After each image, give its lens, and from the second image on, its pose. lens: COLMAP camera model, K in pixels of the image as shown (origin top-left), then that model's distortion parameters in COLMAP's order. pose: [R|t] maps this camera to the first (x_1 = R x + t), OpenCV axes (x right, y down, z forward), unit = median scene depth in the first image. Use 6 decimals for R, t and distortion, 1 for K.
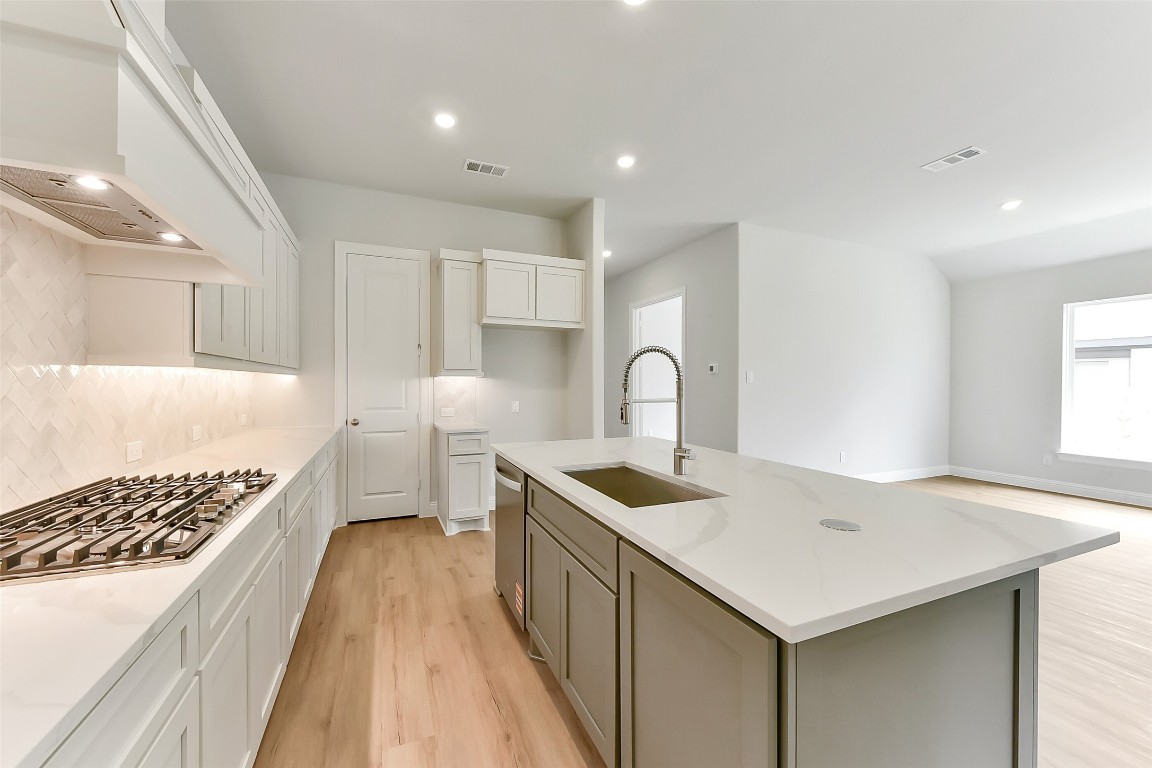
lens RADIAL K [[448.1, 0, 574.4], [0, 448.1, 386.0], [0, 0, 1]] dist [0.000195, -0.000157]
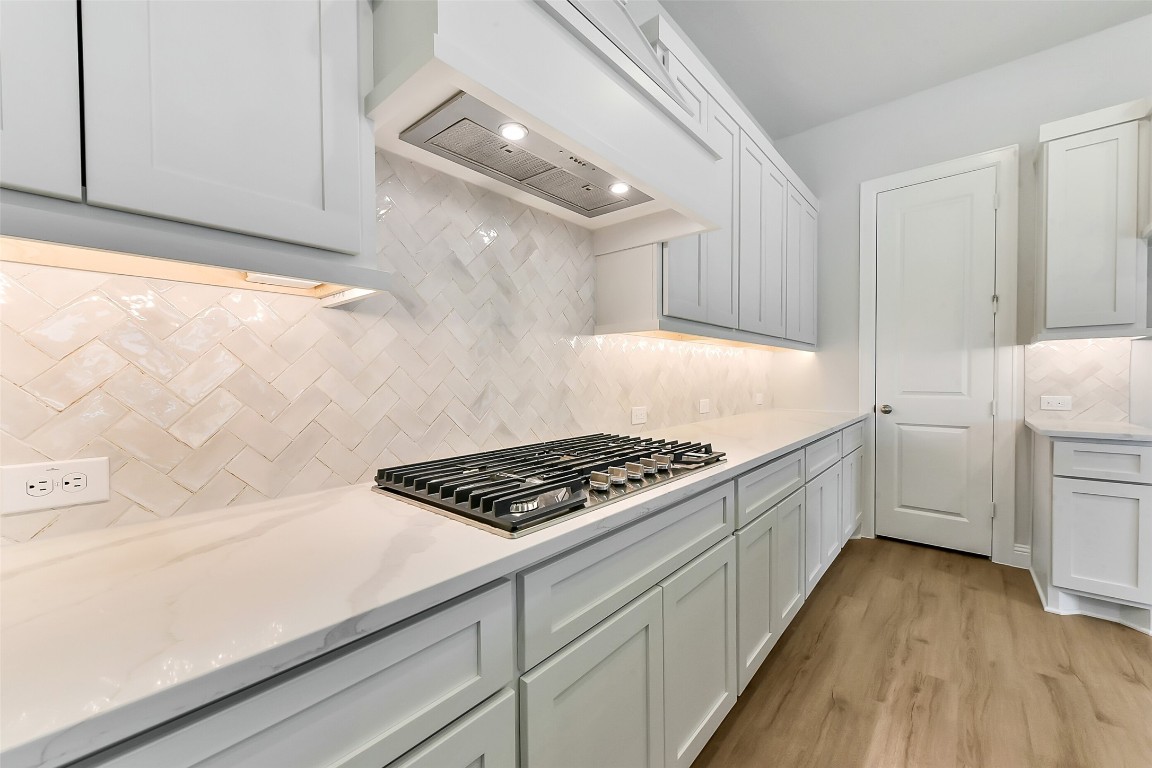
lens RADIAL K [[448.1, 0, 574.4], [0, 448.1, 386.0], [0, 0, 1]] dist [0.000195, -0.000157]
pose [[0.433567, 0.011033, -0.901054, -0.033340], [0.004047, 0.999891, 0.014190, 0.034361], [0.901112, -0.009799, 0.433475, 0.226434]]
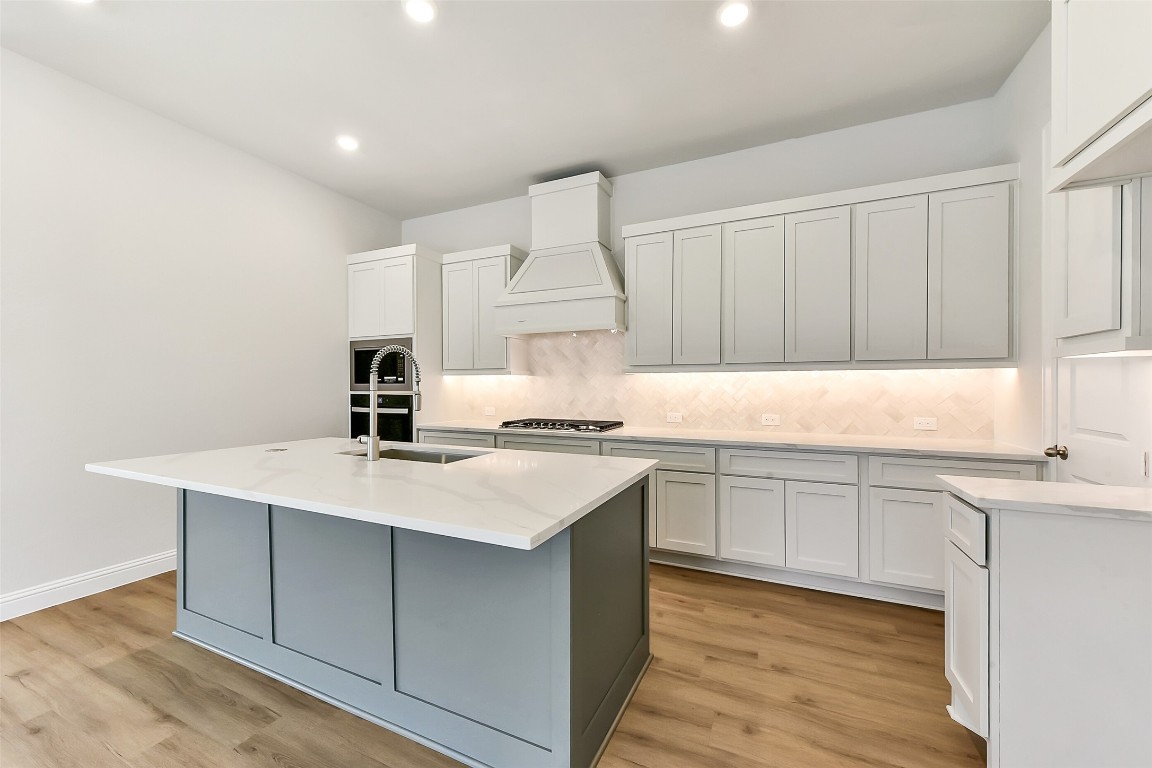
lens RADIAL K [[448.1, 0, 574.4], [0, 448.1, 386.0], [0, 0, 1]] dist [0.000195, -0.000157]
pose [[-0.743255, 0.000217, -0.669008, 0.358958], [-0.003911, 0.999981, 0.004670, 0.003403], [0.668996, 0.006088, -0.743241, 1.275607]]
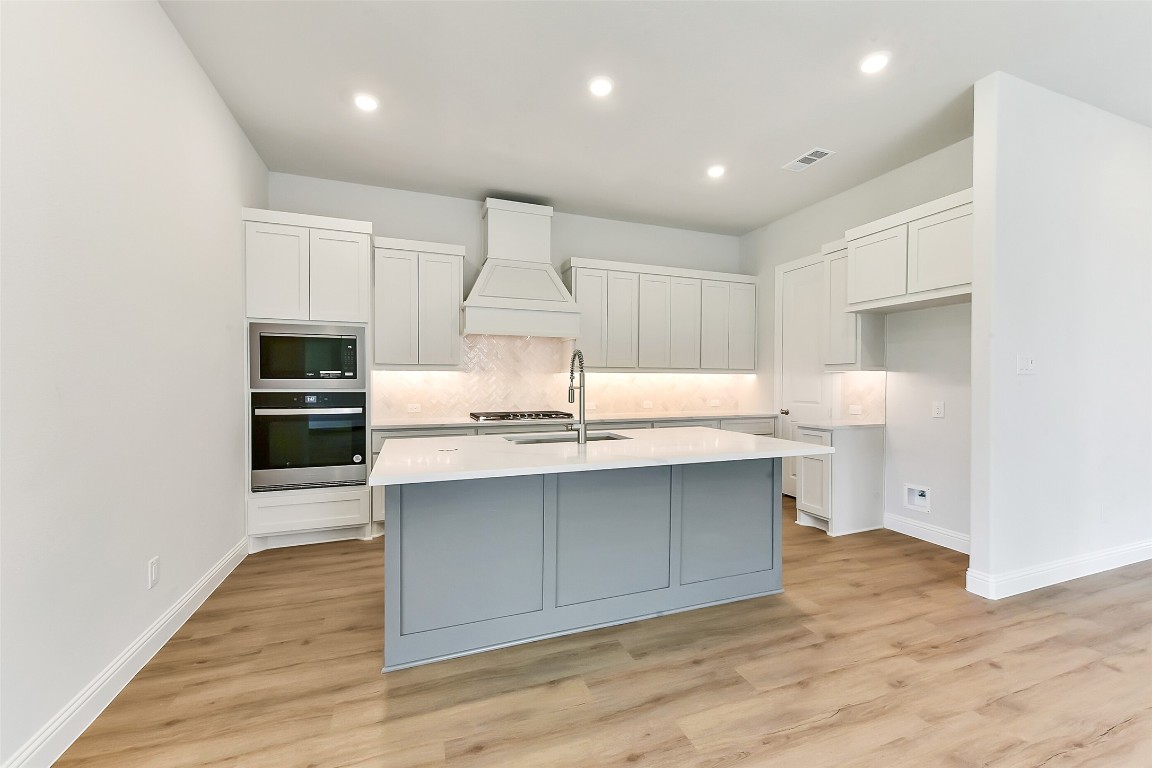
lens RADIAL K [[448.1, 0, 574.4], [0, 448.1, 386.0], [0, 0, 1]] dist [0.000195, -0.000157]
pose [[-0.051730, 0.006889, -0.998637, 0.934361], [-0.008287, 0.999939, 0.007327, 0.008810], [0.998627, 0.008655, -0.051669, 0.624441]]
